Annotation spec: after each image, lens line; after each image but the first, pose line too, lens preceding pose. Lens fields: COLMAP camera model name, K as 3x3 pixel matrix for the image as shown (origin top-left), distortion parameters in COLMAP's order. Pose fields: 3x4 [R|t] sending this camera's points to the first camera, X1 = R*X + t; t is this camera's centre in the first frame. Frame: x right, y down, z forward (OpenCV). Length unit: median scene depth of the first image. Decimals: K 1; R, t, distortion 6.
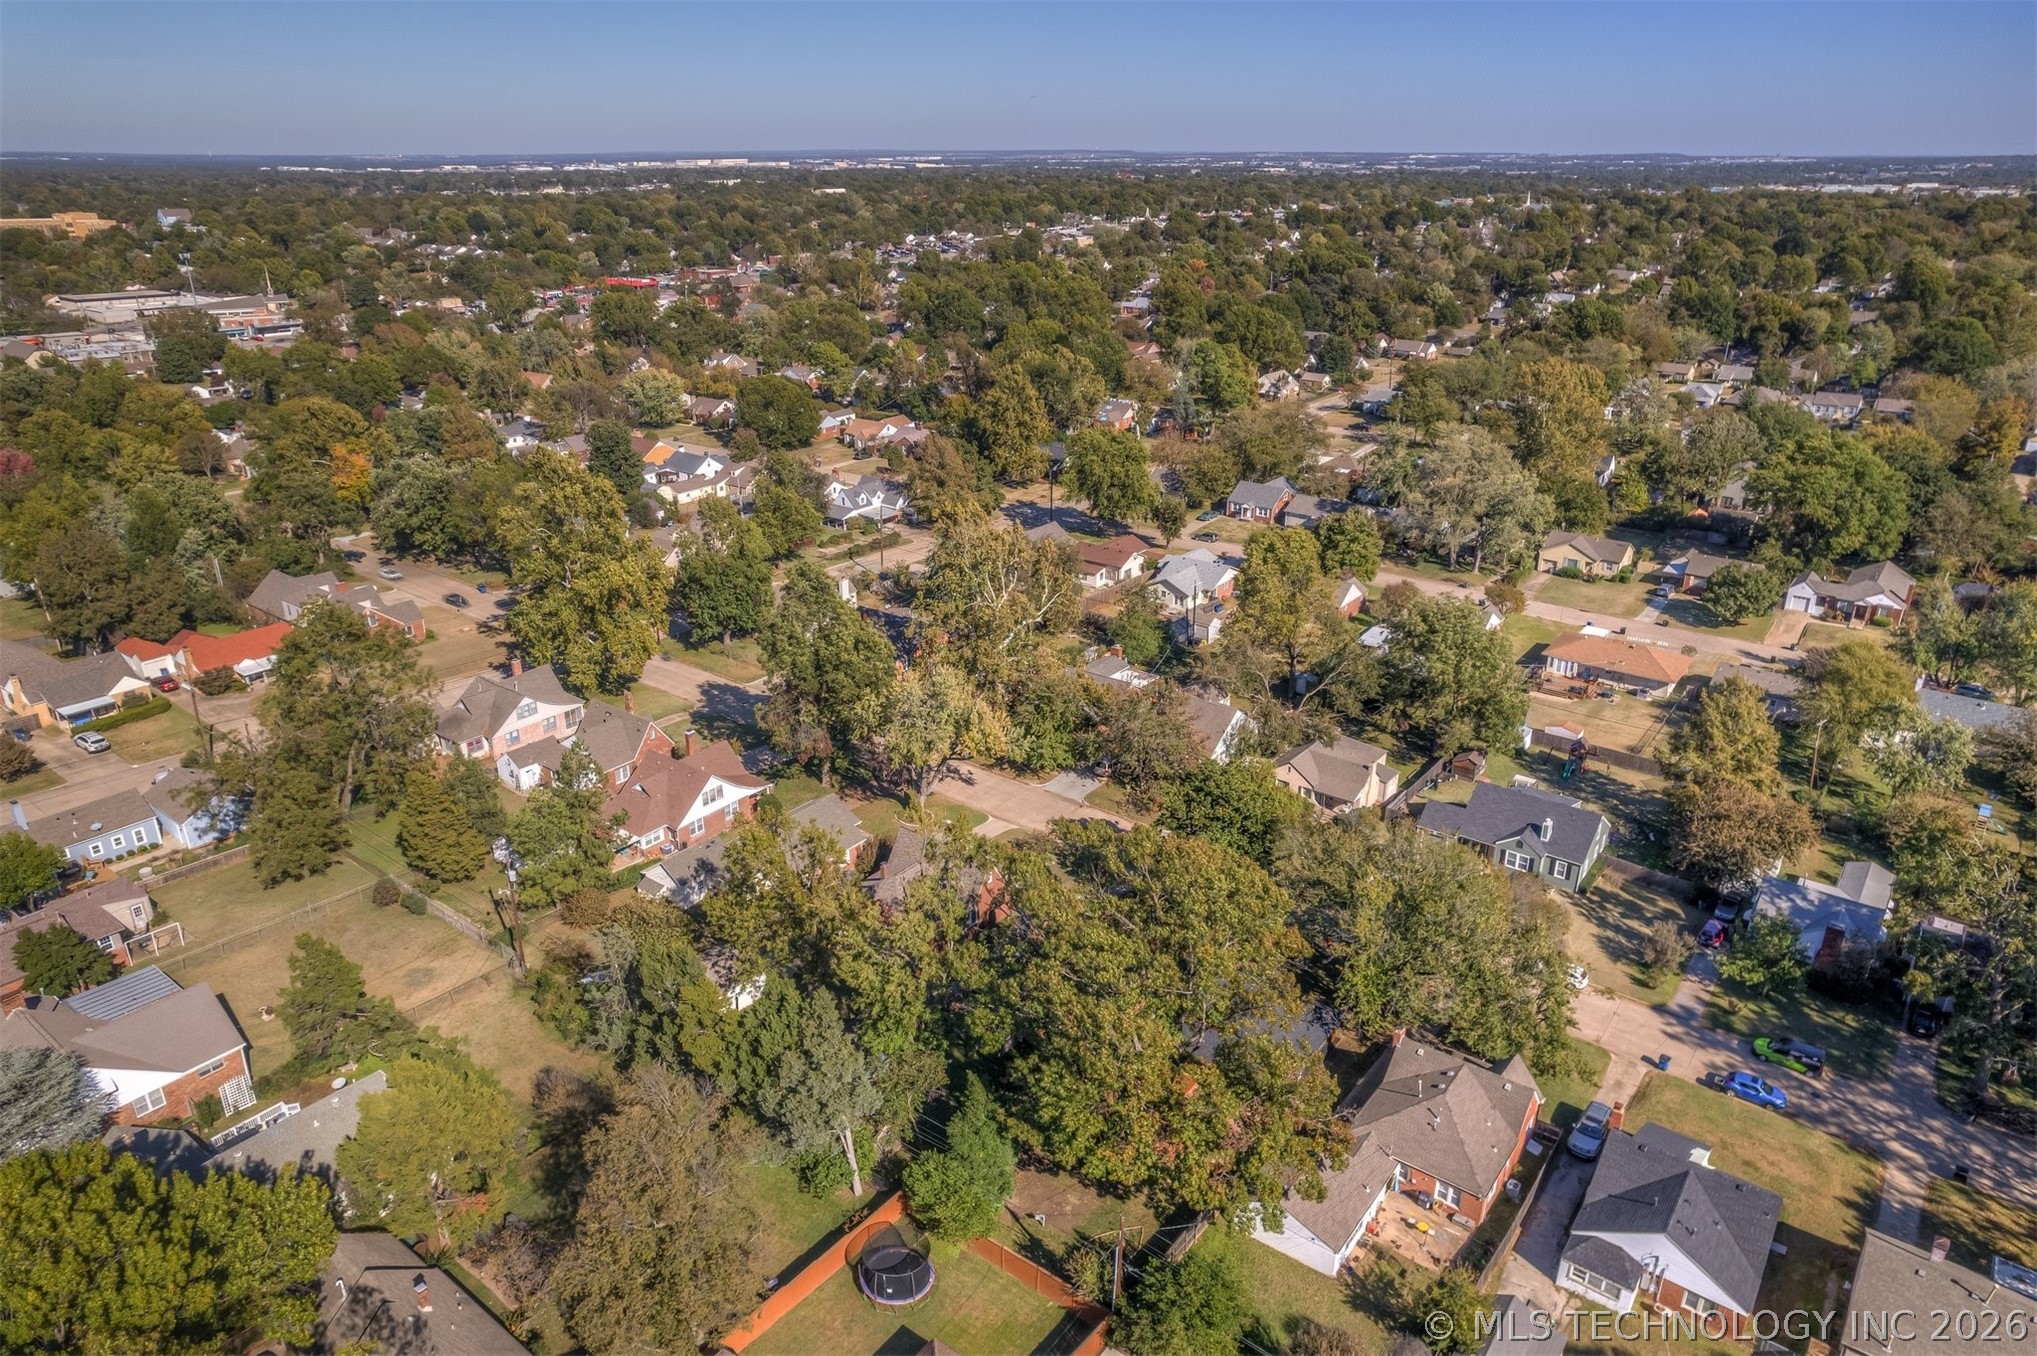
lens RADIAL K [[1300.1, 0, 1022.1], [0, 1300.1, 686.6], [0, 0, 1]] dist [-0.073733, 0.083015]
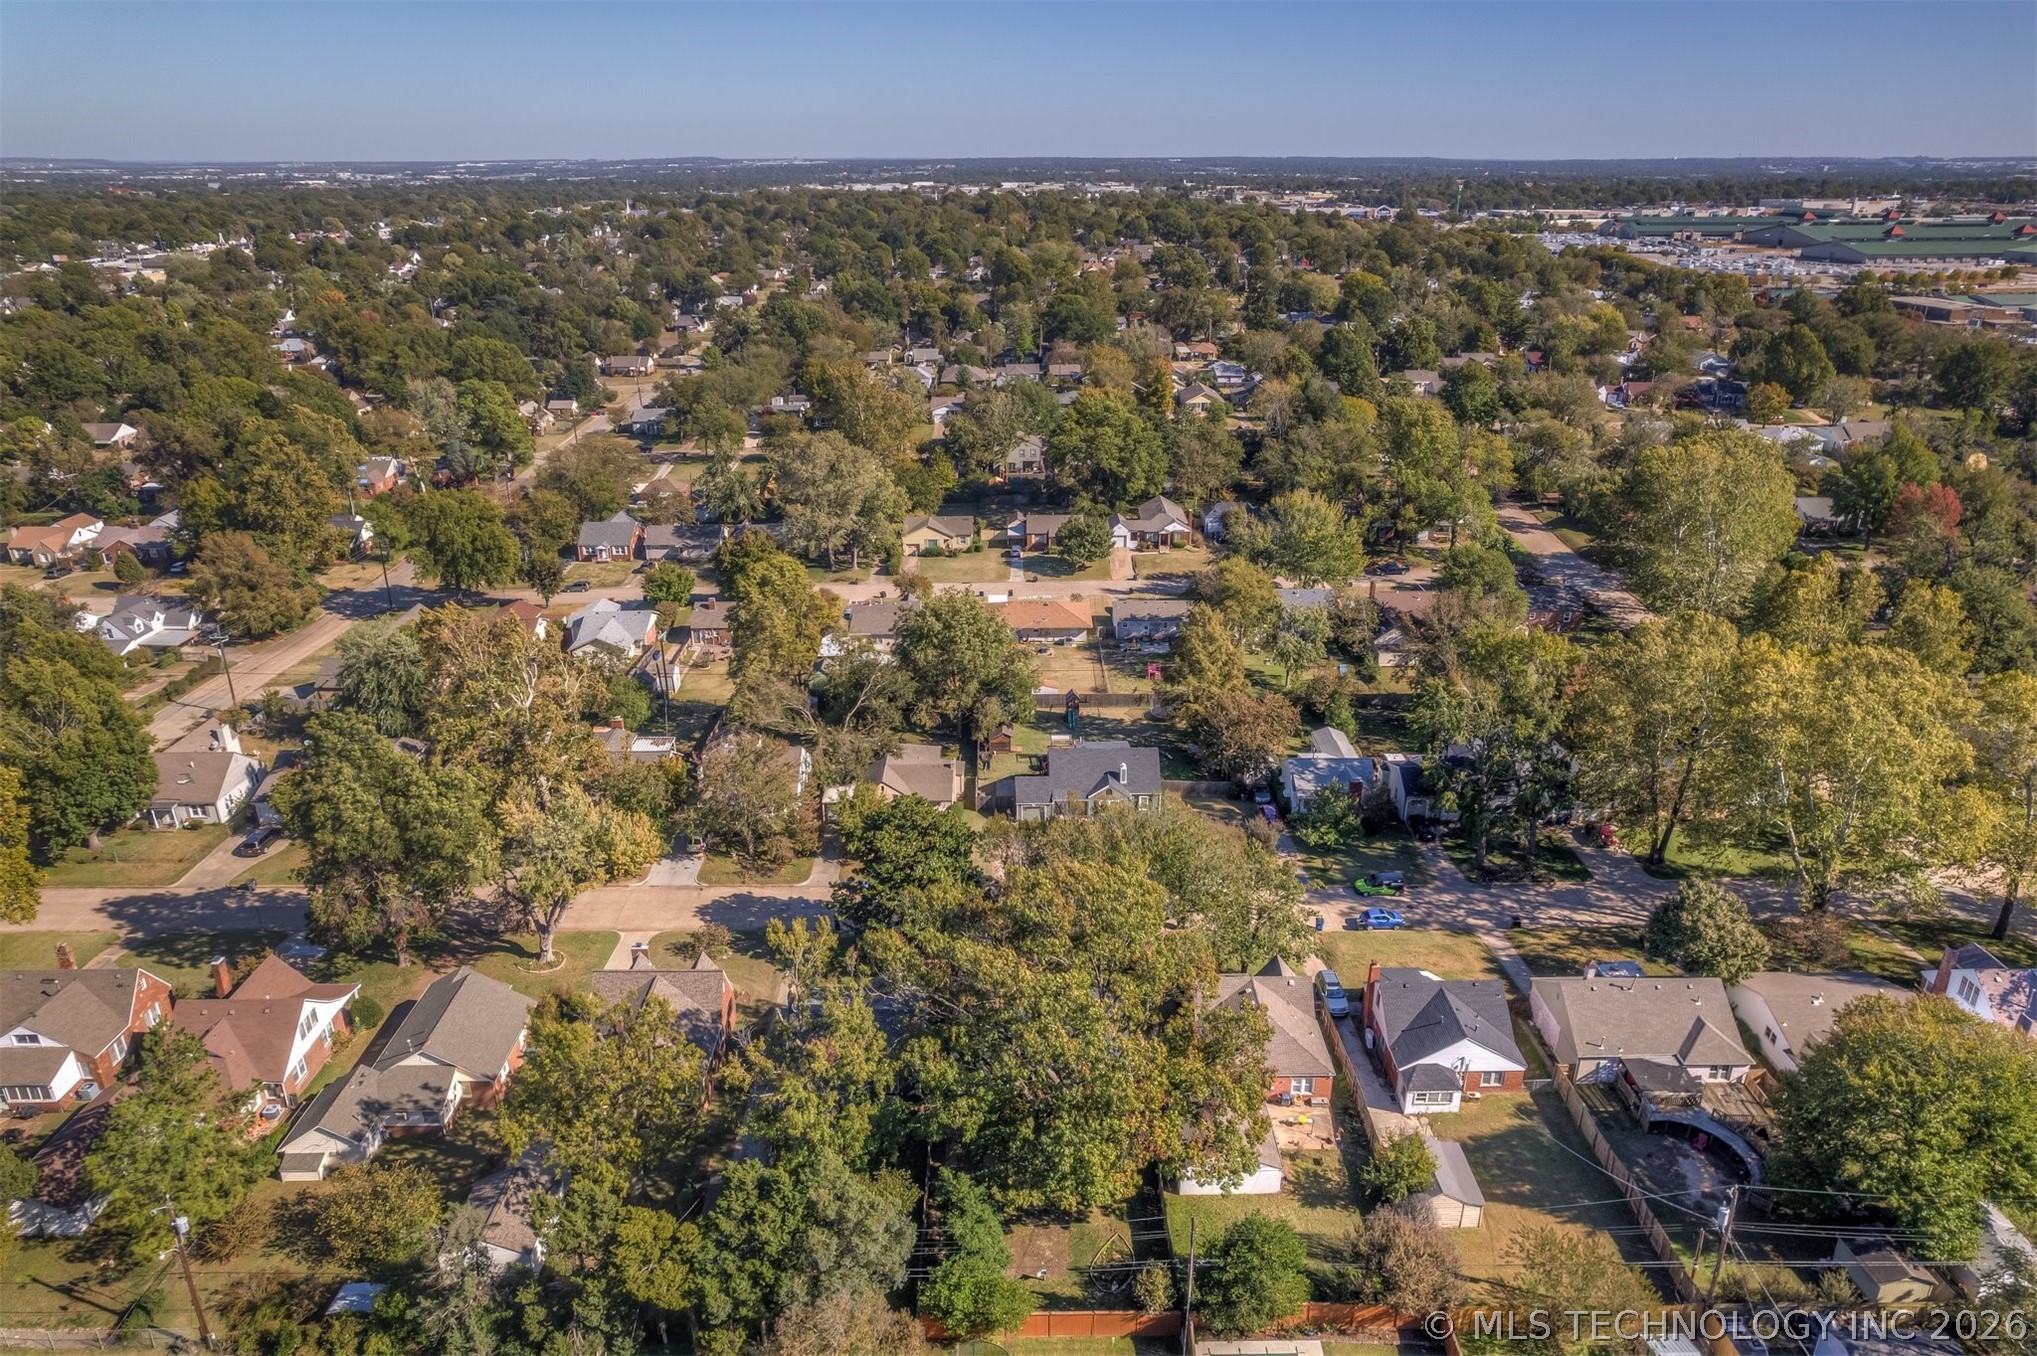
lens RADIAL K [[1300.1, 0, 1022.1], [0, 1300.1, 686.6], [0, 0, 1]] dist [-0.073733, 0.083015]
pose [[0.787586, -0.238275, 0.568272, -0.191436], [0.240664, 0.967912, 0.072299, -0.043681], [-0.567264, 0.079821, 0.819658, 0.065050]]
